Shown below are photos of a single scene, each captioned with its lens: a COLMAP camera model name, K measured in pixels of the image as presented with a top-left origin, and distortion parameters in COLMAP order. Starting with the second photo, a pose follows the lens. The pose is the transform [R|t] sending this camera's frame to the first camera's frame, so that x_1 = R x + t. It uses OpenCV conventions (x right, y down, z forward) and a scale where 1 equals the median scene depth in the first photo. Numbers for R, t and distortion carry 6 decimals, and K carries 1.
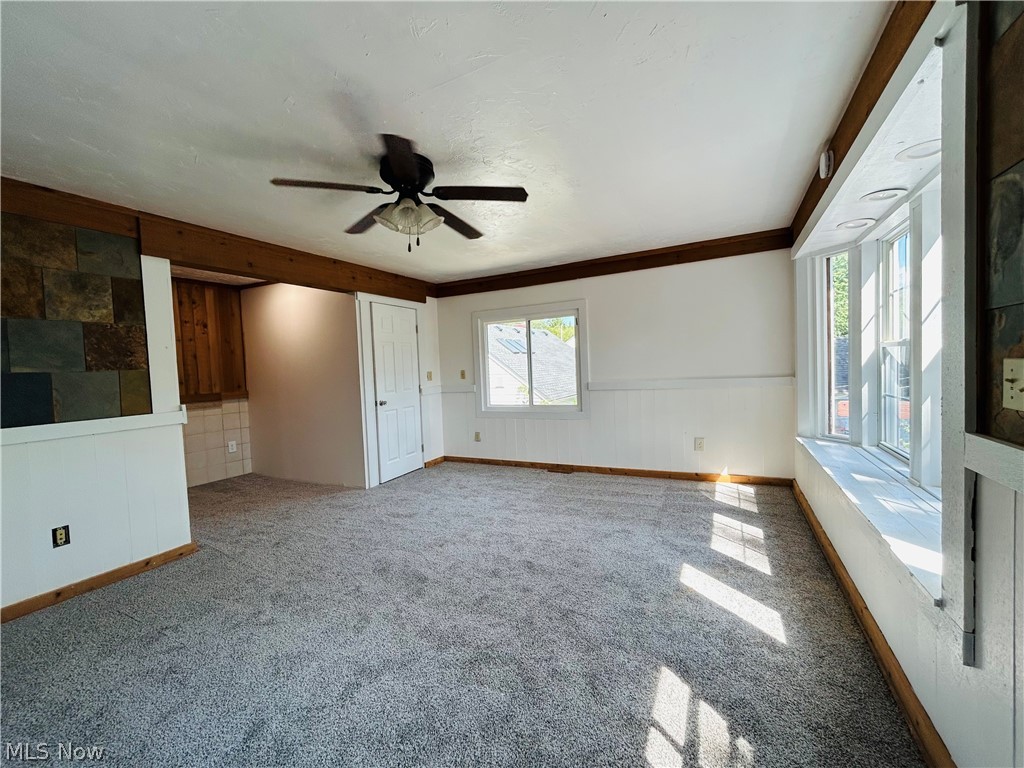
lens RADIAL K [[414.4, 0, 510.6], [0, 414.4, 383.0], [0, 0, 1]] dist [0.000765, 0.000698]
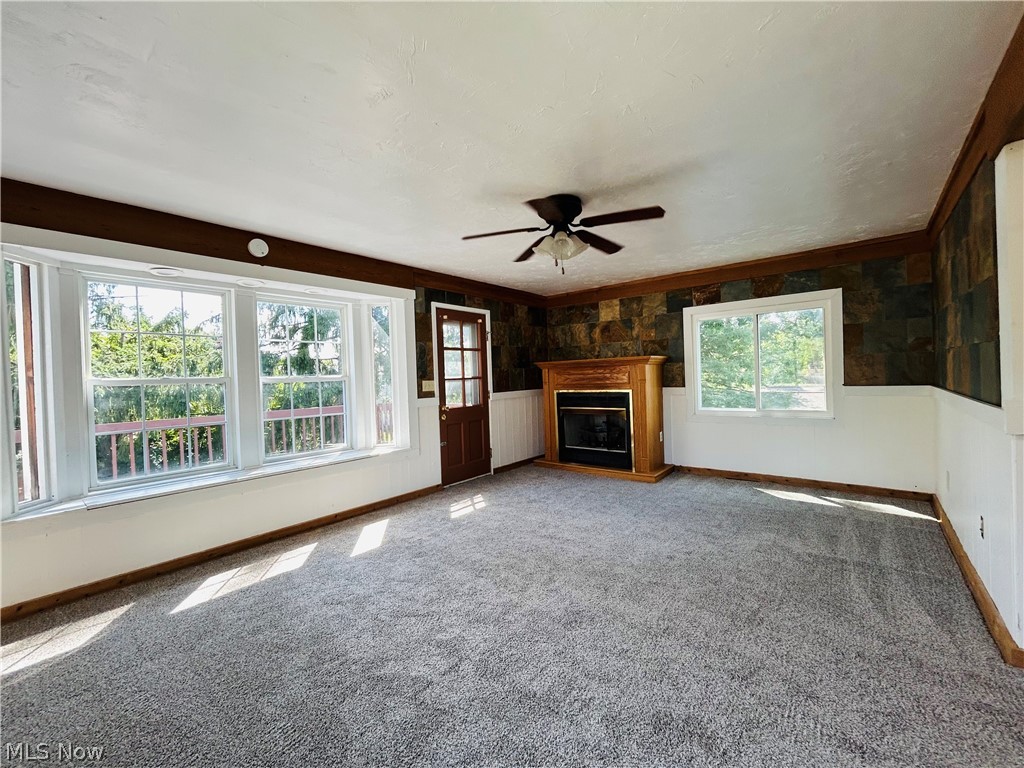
lens RADIAL K [[414.4, 0, 512.4], [0, 414.4, 381.5], [0, 0, 1]] dist [0.000765, 0.000698]
pose [[-0.972713, 0.078362, 0.218377, -0.349130], [0.089724, 0.995055, 0.042594, -0.066868], [-0.213959, 0.061026, -0.974935, 2.244678]]
